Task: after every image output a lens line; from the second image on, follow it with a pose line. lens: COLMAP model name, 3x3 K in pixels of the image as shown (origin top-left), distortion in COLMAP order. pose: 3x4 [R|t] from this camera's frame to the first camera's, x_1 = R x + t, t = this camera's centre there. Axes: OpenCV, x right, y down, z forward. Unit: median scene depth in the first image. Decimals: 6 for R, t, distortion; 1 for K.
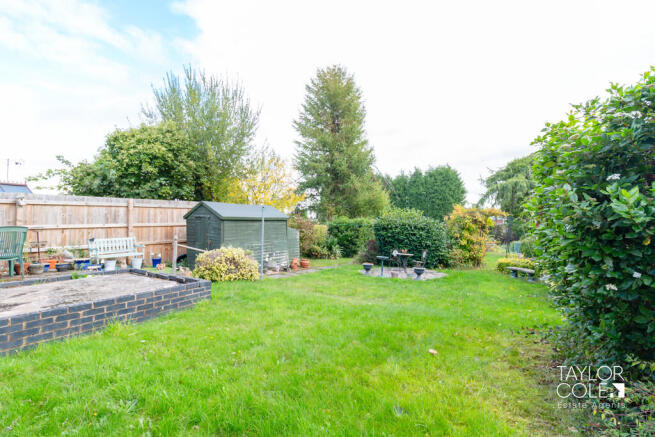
lens RADIAL K [[303.0, 0, 313.5], [0, 303.0, 218.1], [0, 0, 1]] dist [-0.002354, -0.000163]
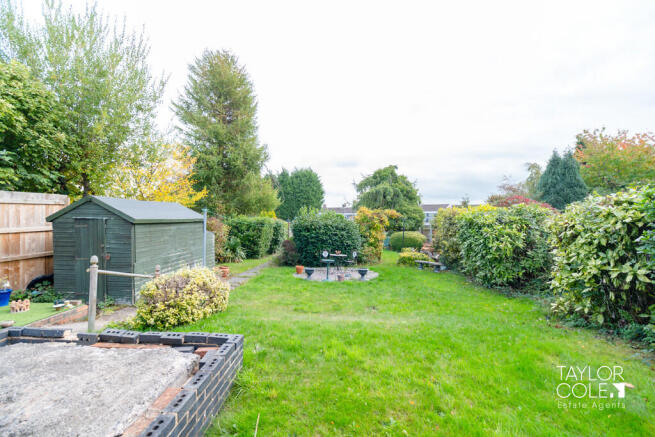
lens RADIAL K [[287.8, 0, 320.7], [0, 287.8, 216.1], [0, 0, 1]] dist [-0.000676, 0.000048]
pose [[0.872674, 0.003688, 0.488288, -0.191313], [-0.007978, 0.999946, 0.006705, -0.015319], [-0.488237, -0.009747, 0.872657, 0.161447]]
